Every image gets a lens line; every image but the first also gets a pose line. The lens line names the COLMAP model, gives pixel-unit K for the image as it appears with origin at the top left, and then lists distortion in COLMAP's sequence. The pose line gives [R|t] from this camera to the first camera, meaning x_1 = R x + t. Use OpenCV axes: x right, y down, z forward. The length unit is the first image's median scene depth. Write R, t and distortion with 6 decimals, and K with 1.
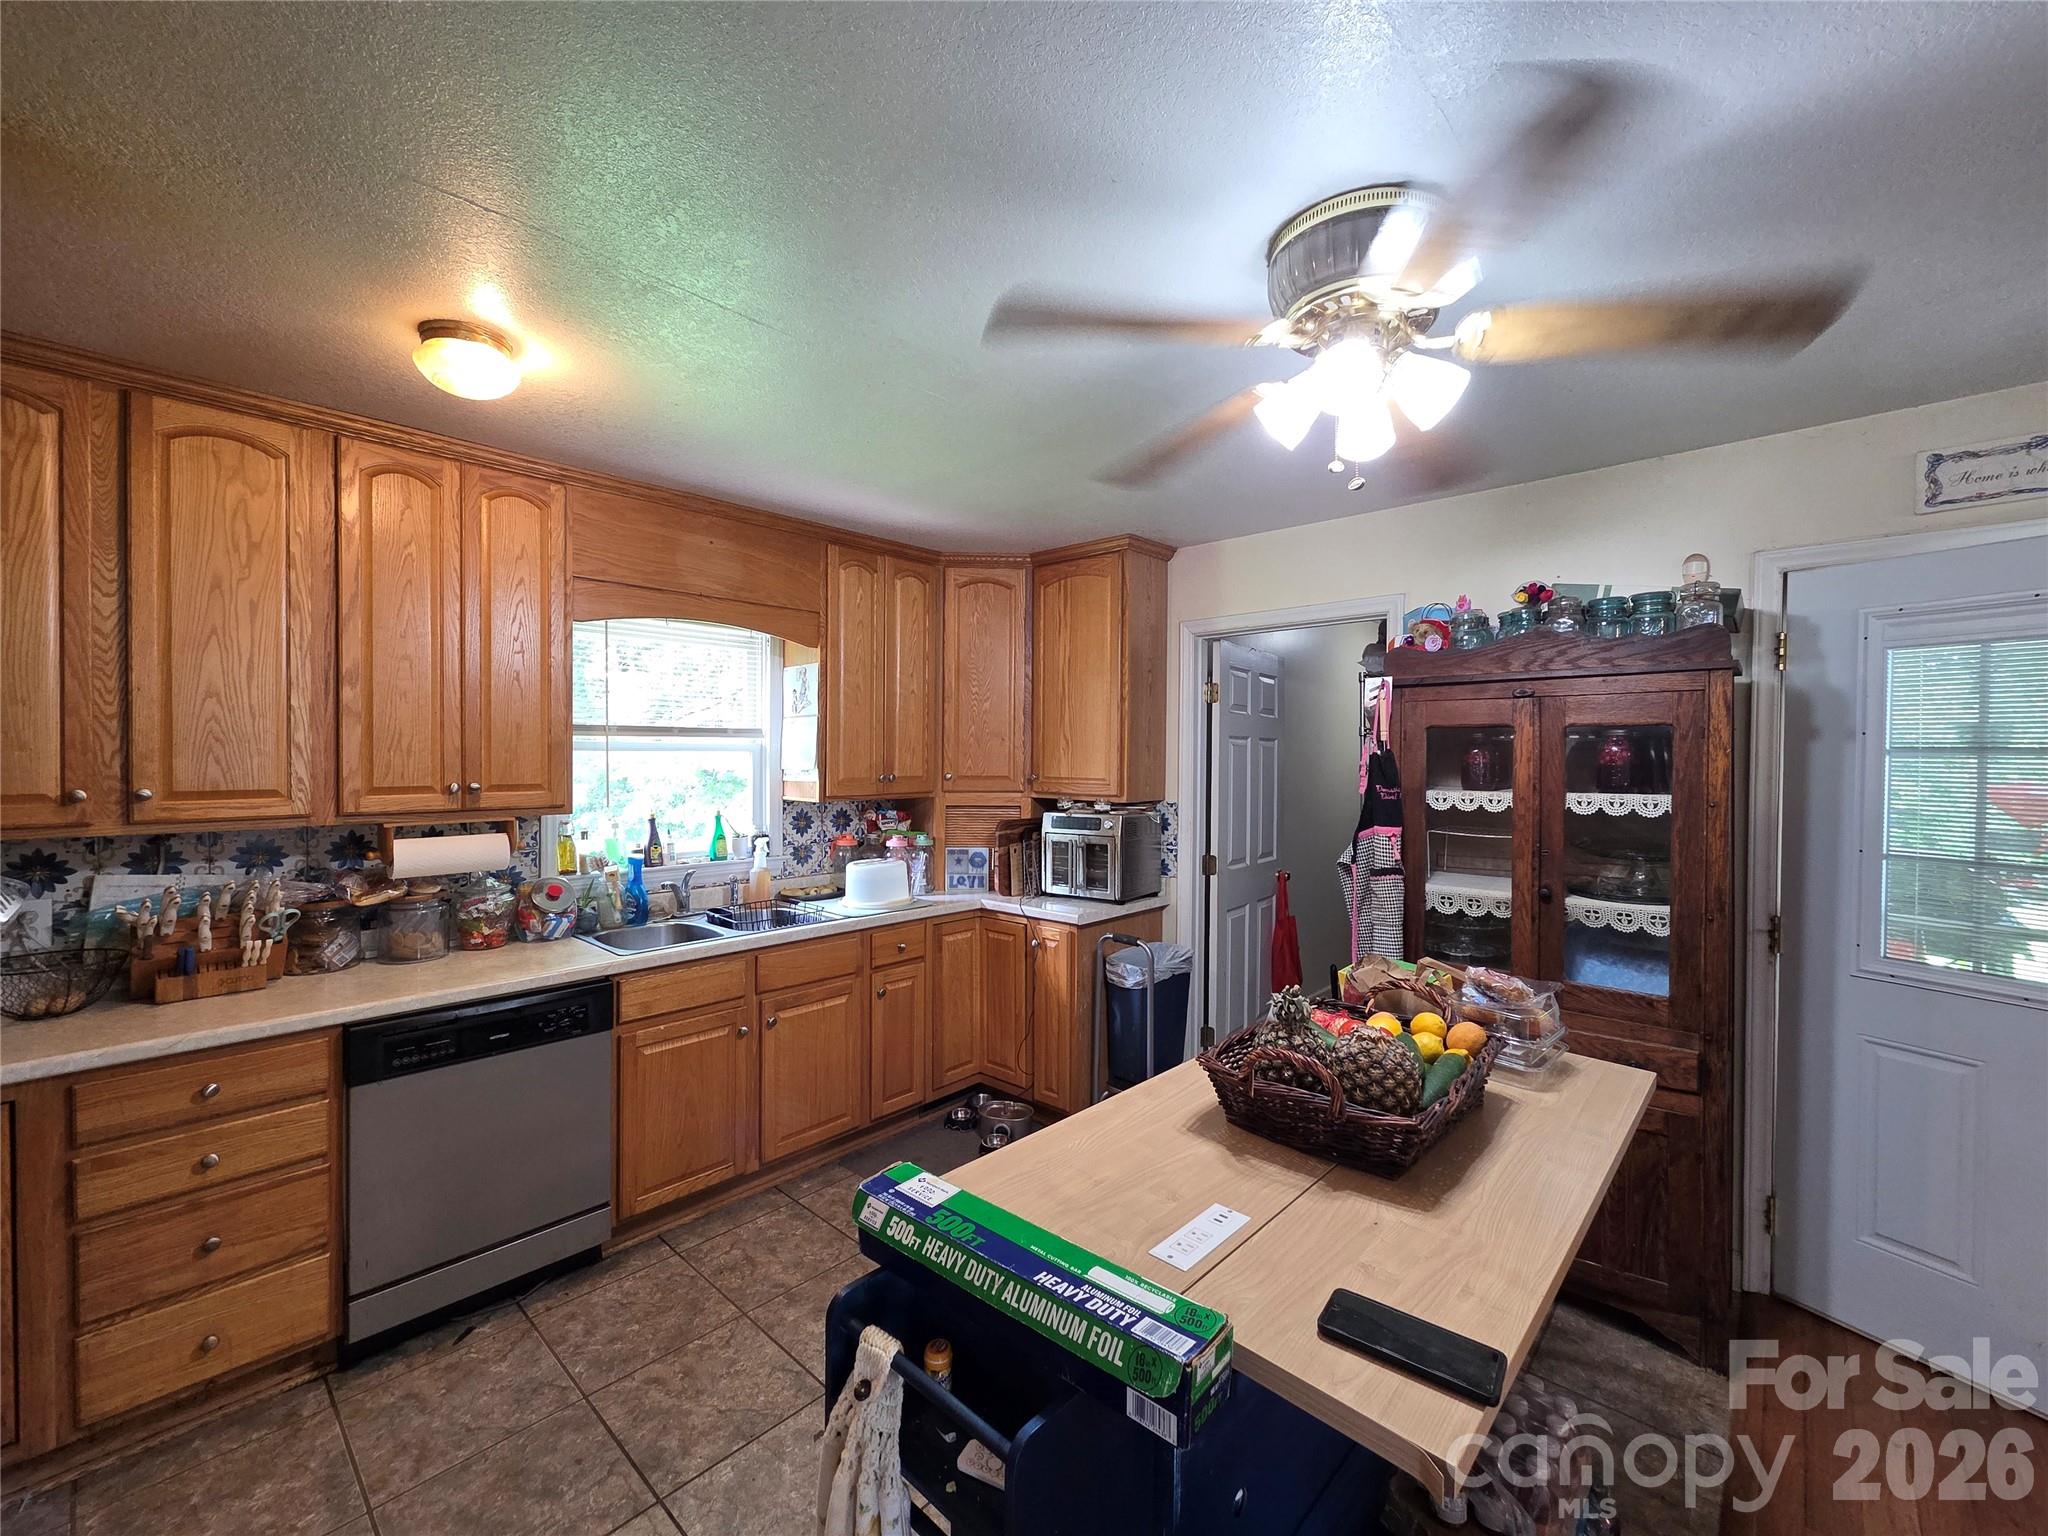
lens RADIAL K [[827.2, 0, 1026.1], [0, 827.2, 765.0], [0, 0, 1]] dist [-0.000922, -0.000242]
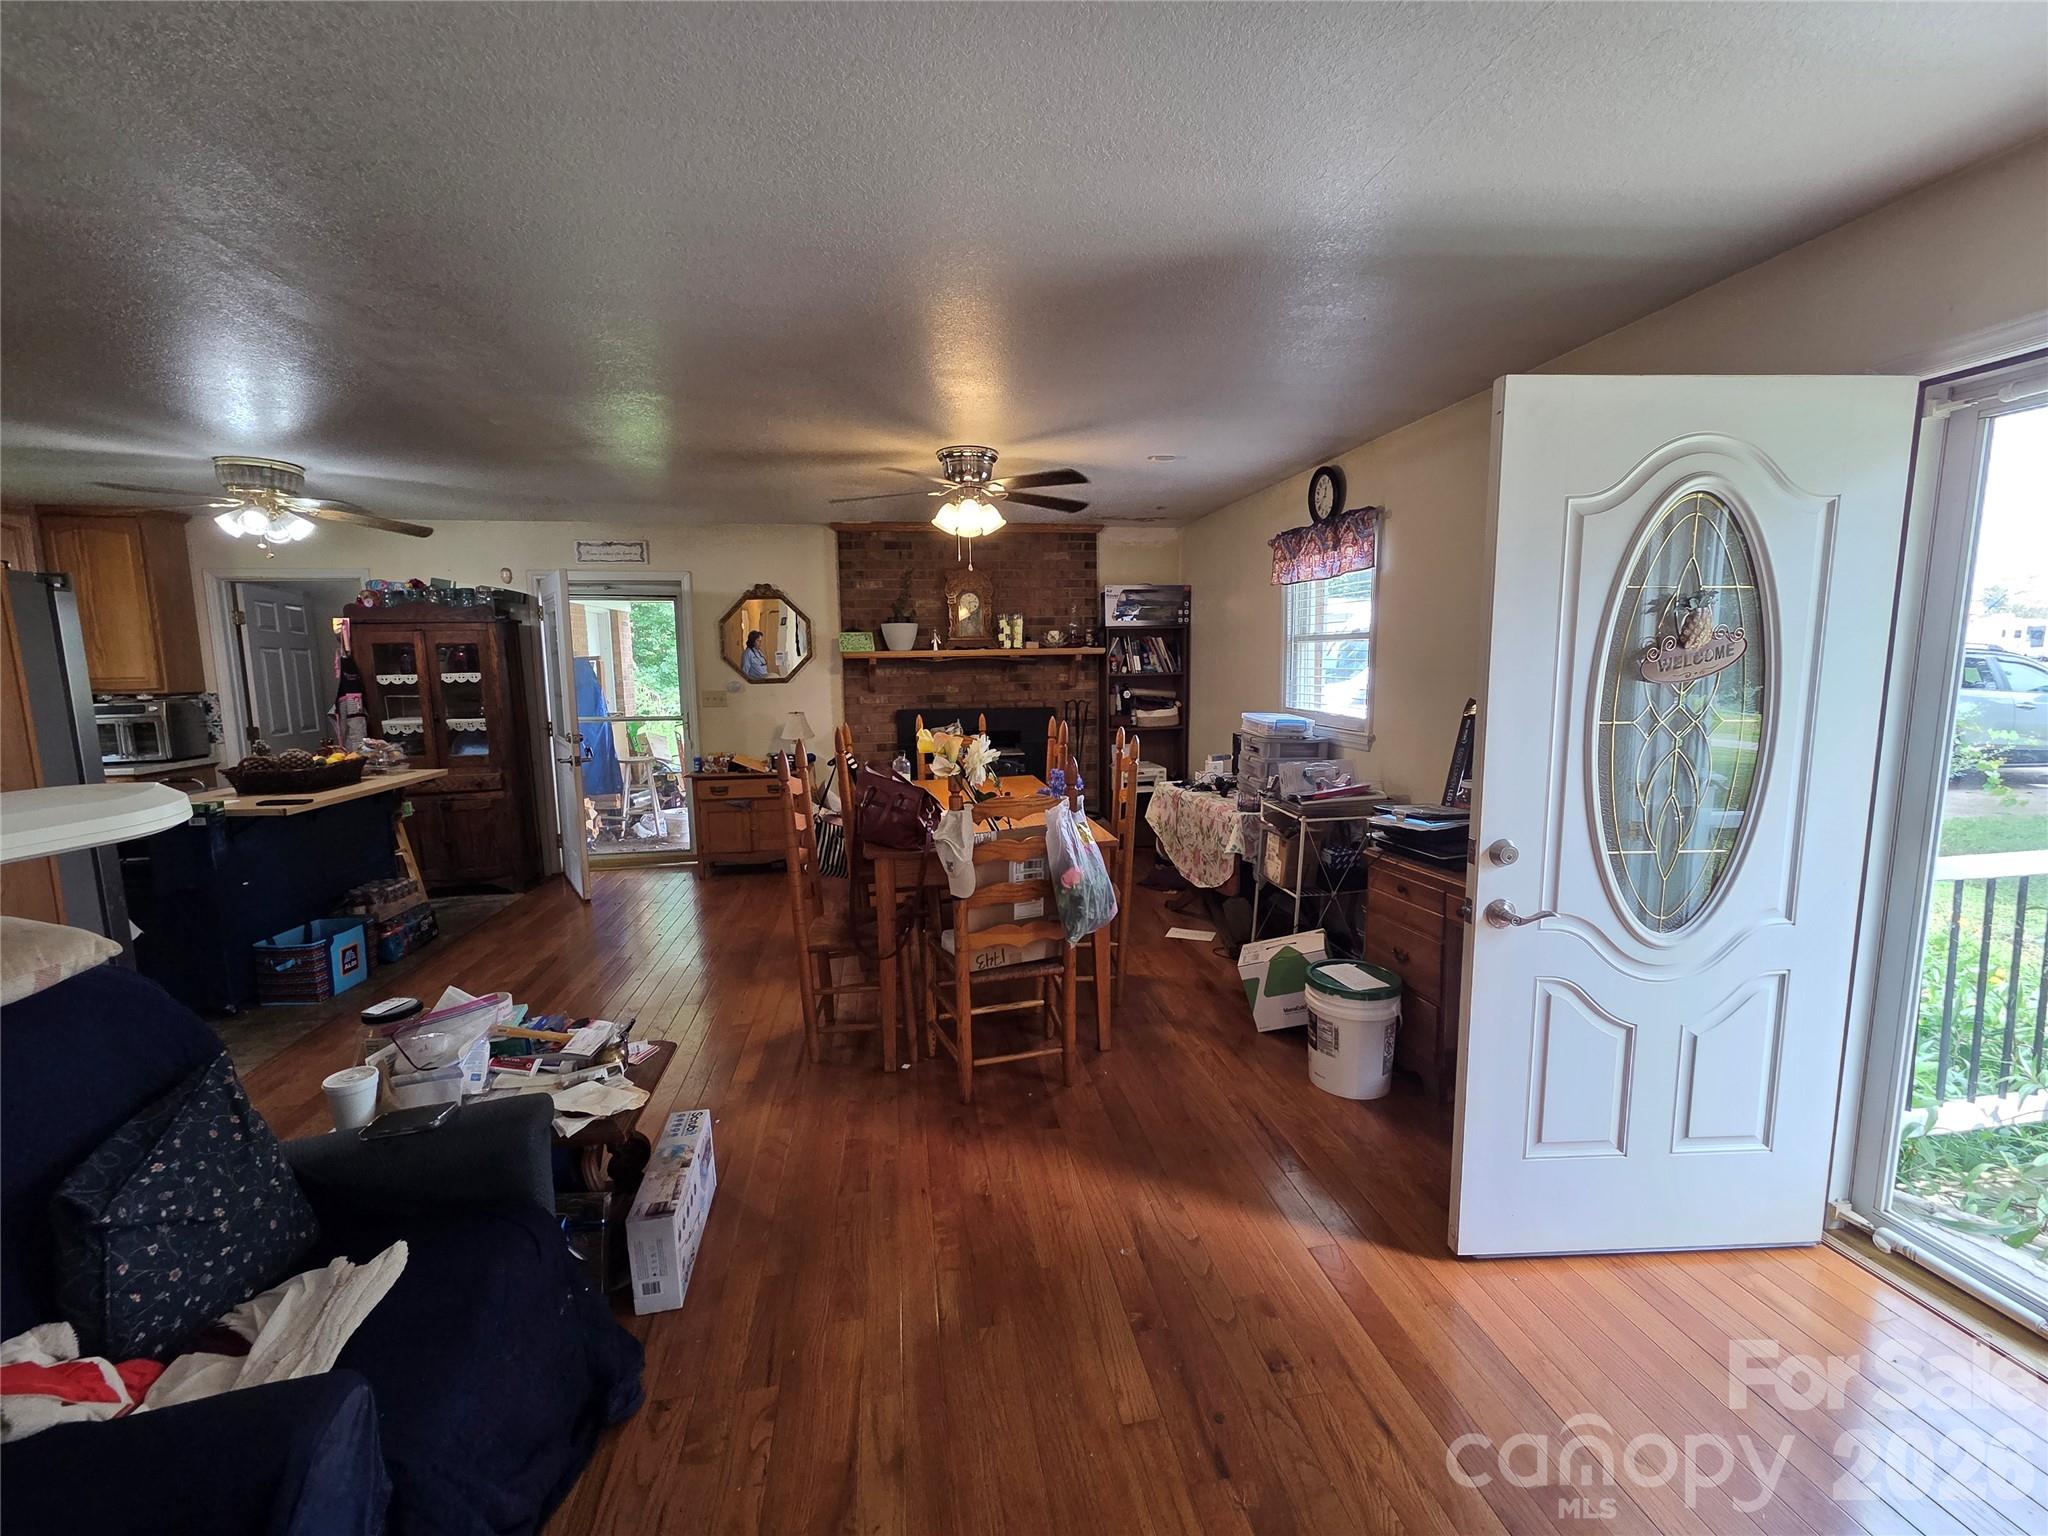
lens RADIAL K [[831.9, 0, 1035.9], [0, 831.9, 760.5], [0, 0, 1]] dist [0.000164, 0.000080]
pose [[0.599679, -0.109163, 0.792760, -0.187664], [0.022203, 0.992540, 0.119877, 0.029036], [-0.799933, -0.054287, 0.597629, -1.511768]]
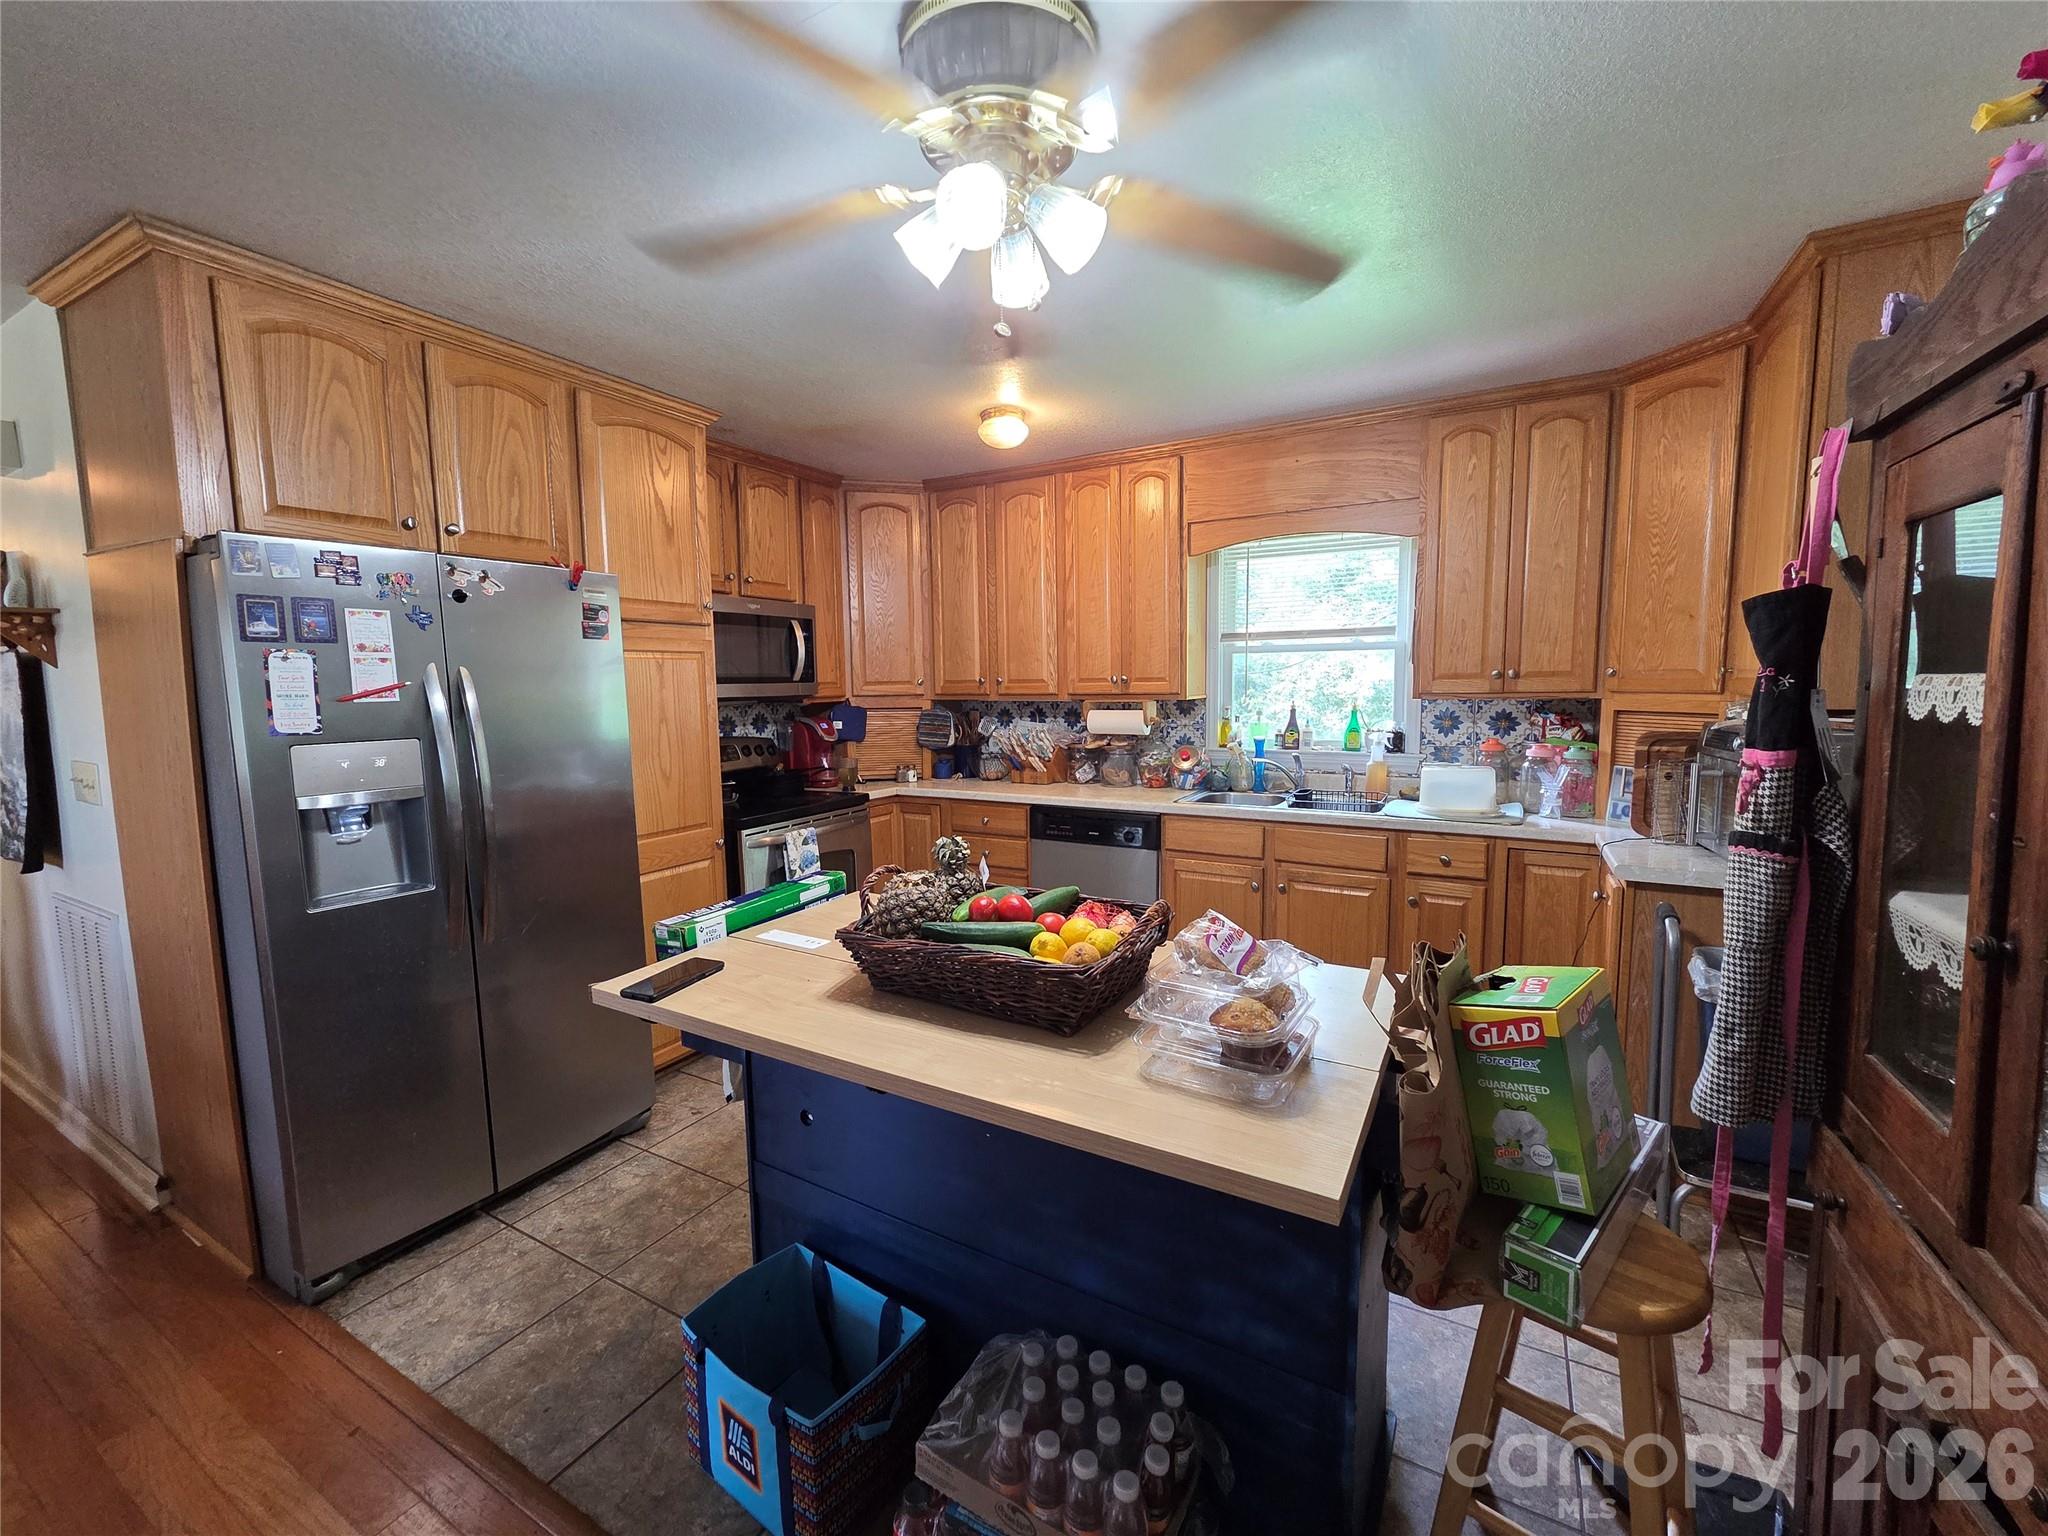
lens RADIAL K [[824.7, 0, 1044.7], [0, 824.7, 764.4], [0, 0, 1]] dist [-0.000247, 0.000131]
pose [[0.247368, 0.093509, -0.964399, 0.771365], [0.004022, 0.995225, 0.097529, 0.033810], [0.968913, -0.028004, 0.245811, 0.457044]]
